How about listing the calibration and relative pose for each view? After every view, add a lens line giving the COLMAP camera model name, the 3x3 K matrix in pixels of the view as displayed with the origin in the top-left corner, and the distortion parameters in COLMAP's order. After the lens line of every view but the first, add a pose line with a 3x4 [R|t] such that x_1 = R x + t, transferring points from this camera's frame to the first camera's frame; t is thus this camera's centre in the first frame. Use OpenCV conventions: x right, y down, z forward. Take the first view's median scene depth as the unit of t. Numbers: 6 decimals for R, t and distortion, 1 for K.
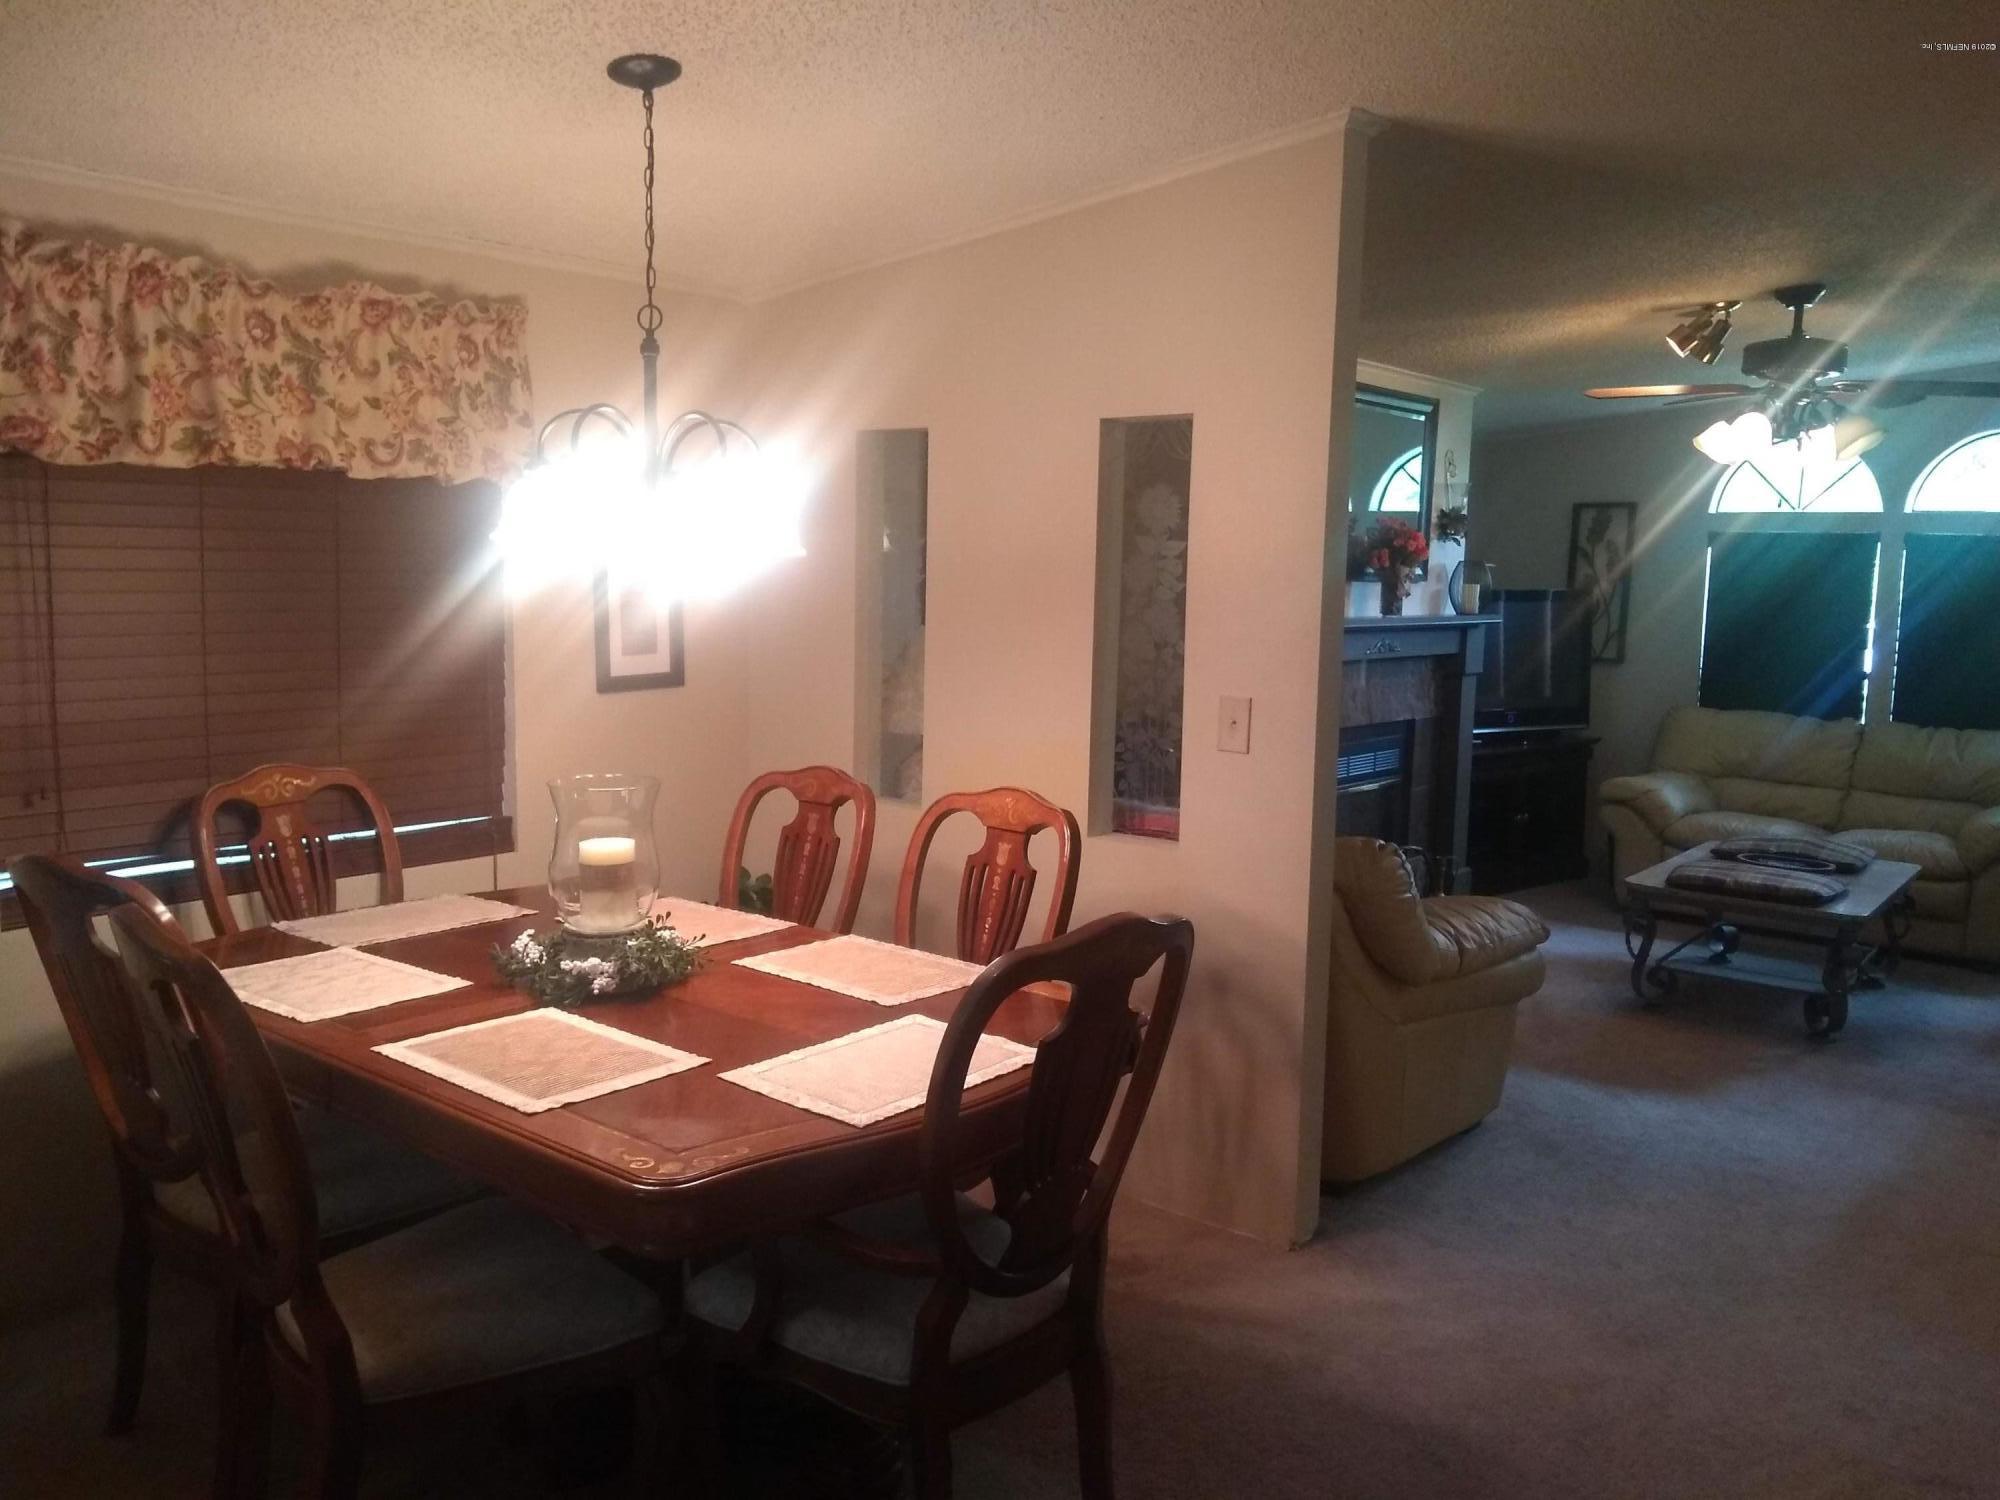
lens RADIAL K [[1566.4, 0, 1000.0], [0, 1566.4, 750.0], [0, 0, 1]] dist [0.099501, -0.131340]
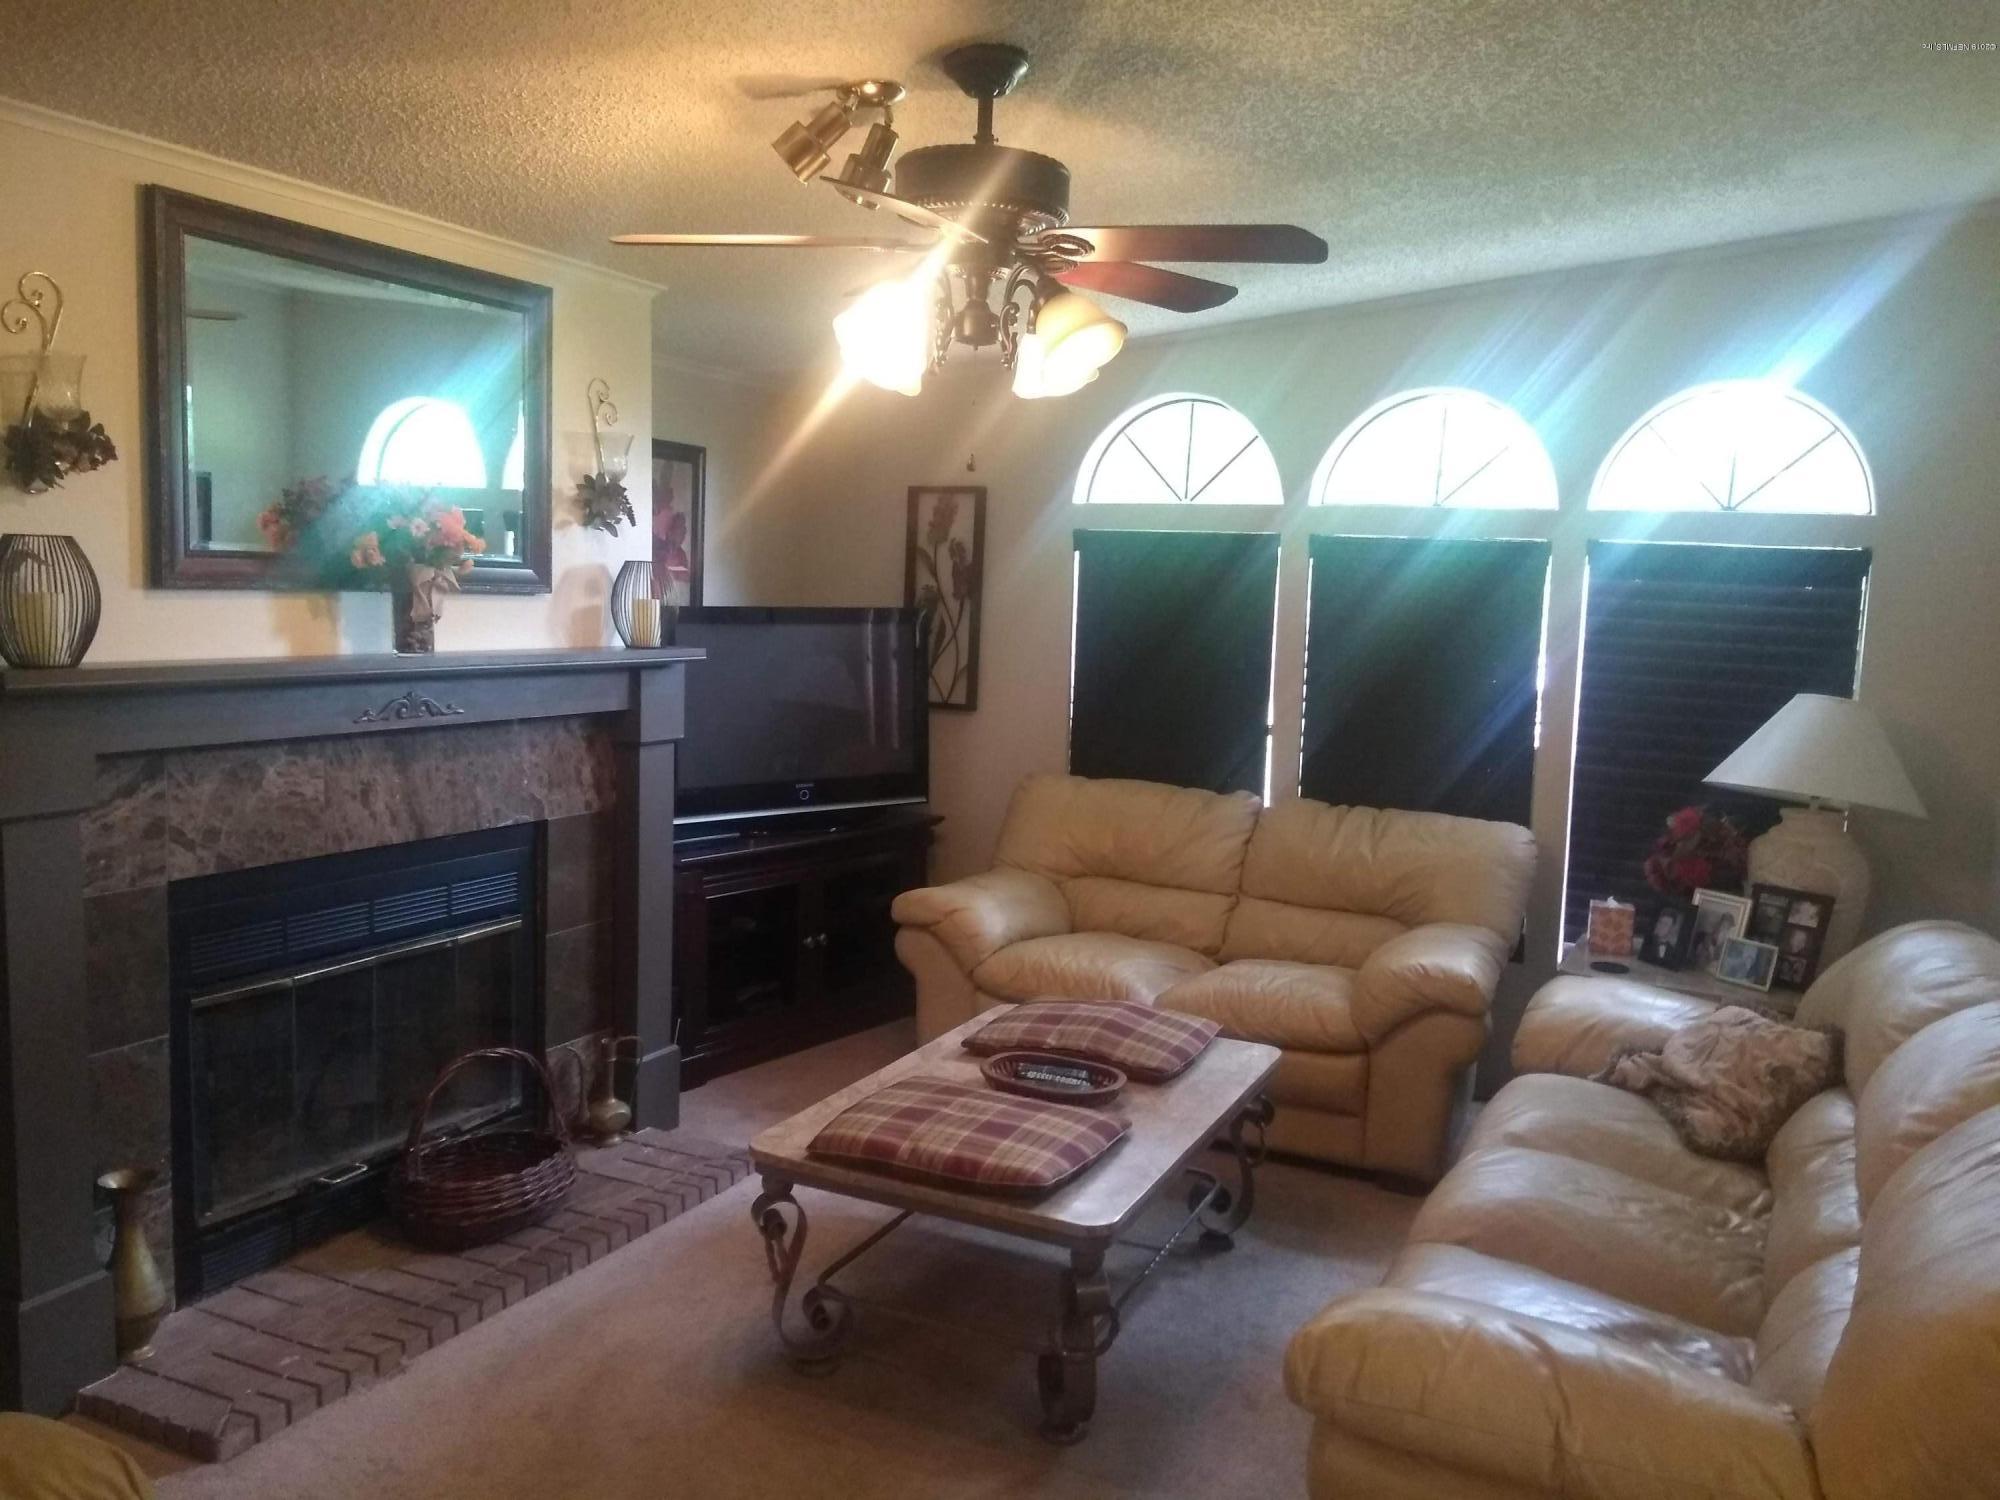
lens RADIAL K [[1515.6, 0, 1000.0], [0, 1515.6, 750.0], [0, 0, 1]] dist [0.116579, -0.111231]
pose [[0.978008, -0.013181, 0.208151, 0.300839], [0.013335, 0.999911, 0.000664, -0.043123], [-0.208141, 0.002126, 0.978097, 0.375697]]
